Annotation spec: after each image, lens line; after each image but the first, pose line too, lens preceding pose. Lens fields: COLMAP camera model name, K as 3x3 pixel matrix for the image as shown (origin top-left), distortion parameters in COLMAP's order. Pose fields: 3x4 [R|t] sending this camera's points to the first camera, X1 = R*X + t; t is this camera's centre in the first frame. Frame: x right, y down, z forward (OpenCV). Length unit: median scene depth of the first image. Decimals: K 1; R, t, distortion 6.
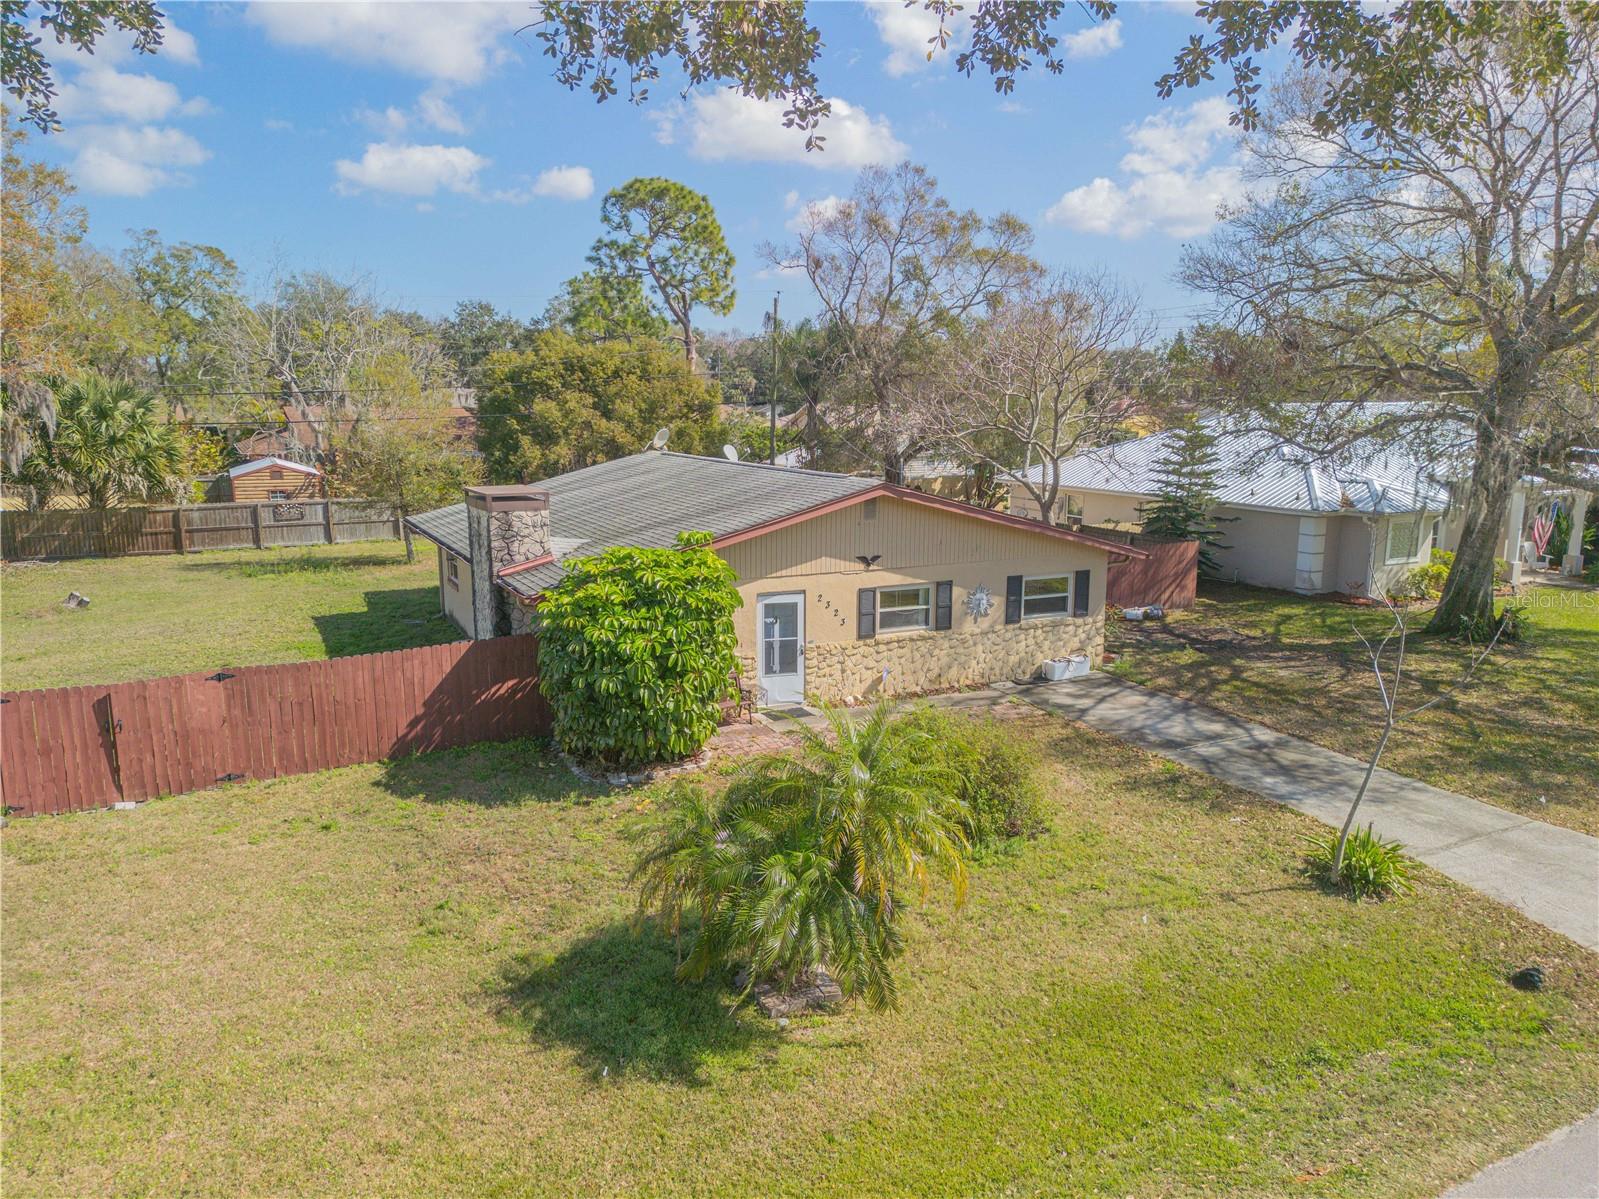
lens RADIAL K [[1132.8, 0, 804.4], [0, 1132.8, 600.9], [0, 0, 1]] dist [0.107562, -0.138842]
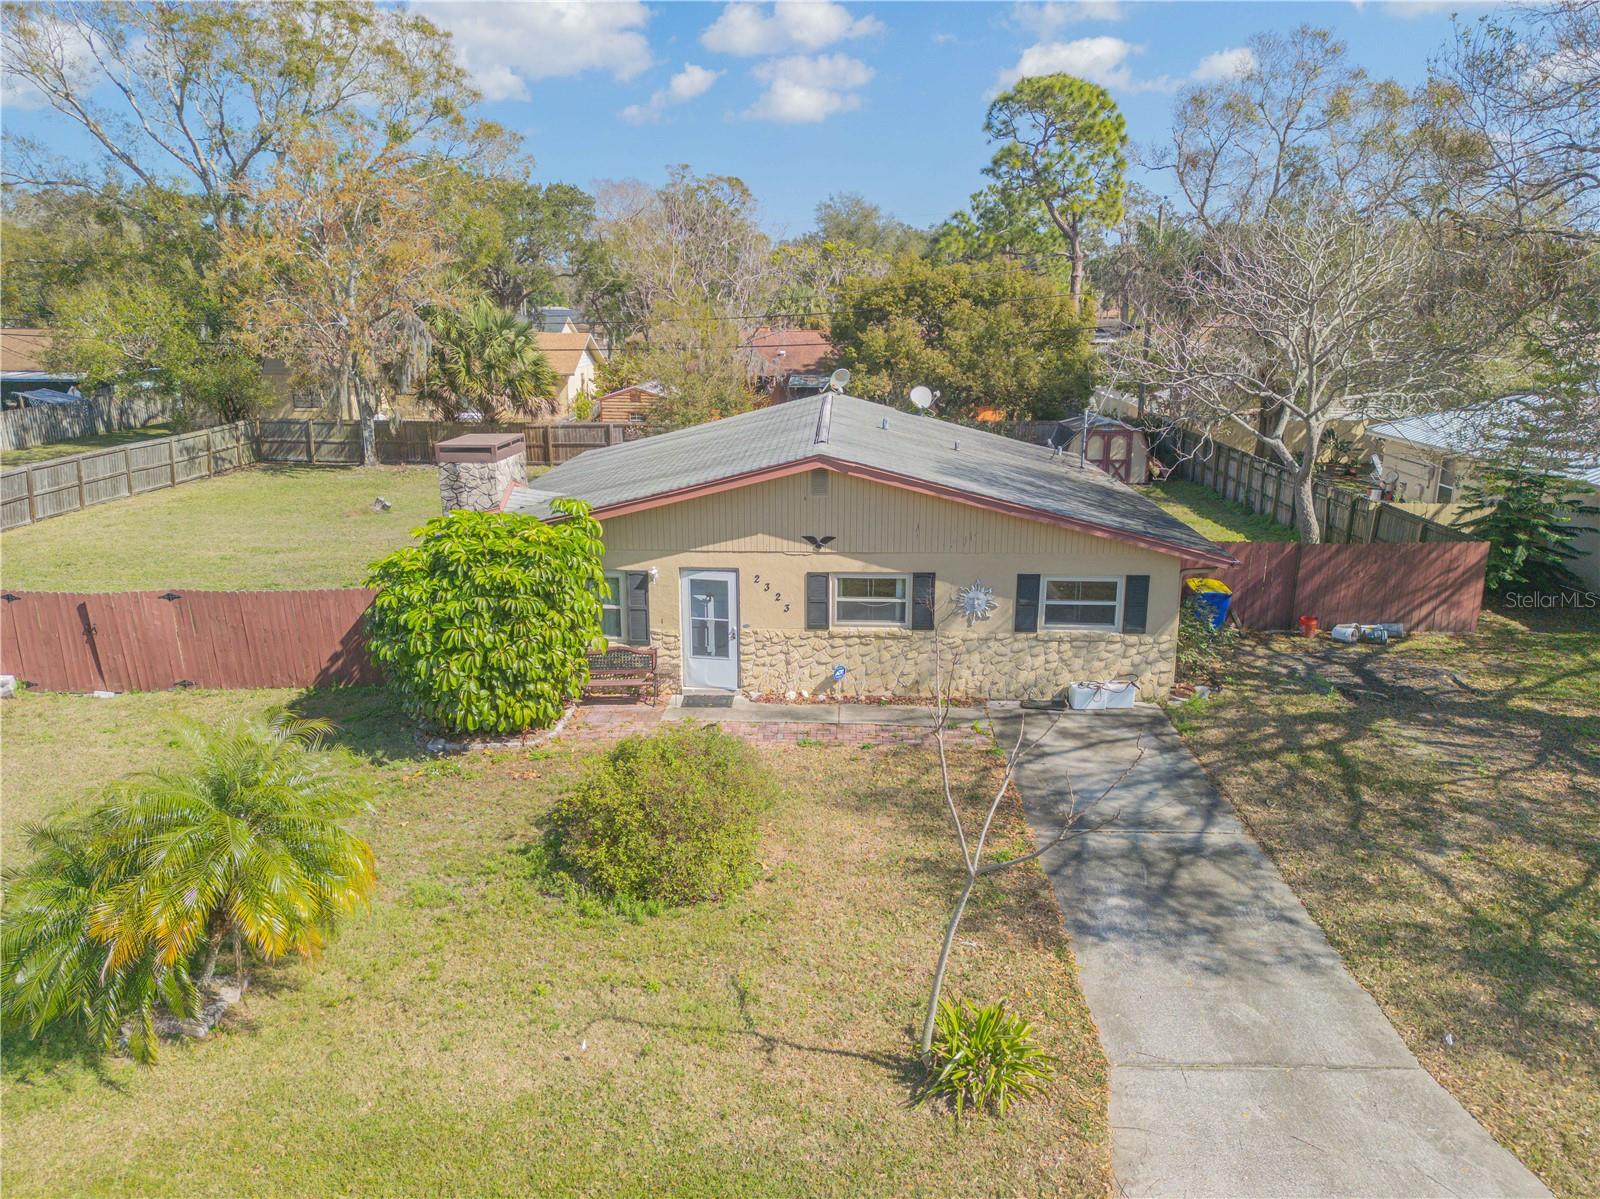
lens RADIAL K [[1144.7, 0, 803.4], [0, 1144.7, 597.8], [0, 0, 1]] dist [0.082365, -0.076998]
pose [[0.873397, 0.117704, -0.472571, 0.460481], [-0.083332, 0.992163, 0.093106, -0.072628], [0.479827, -0.041938, 0.876360, 0.220275]]
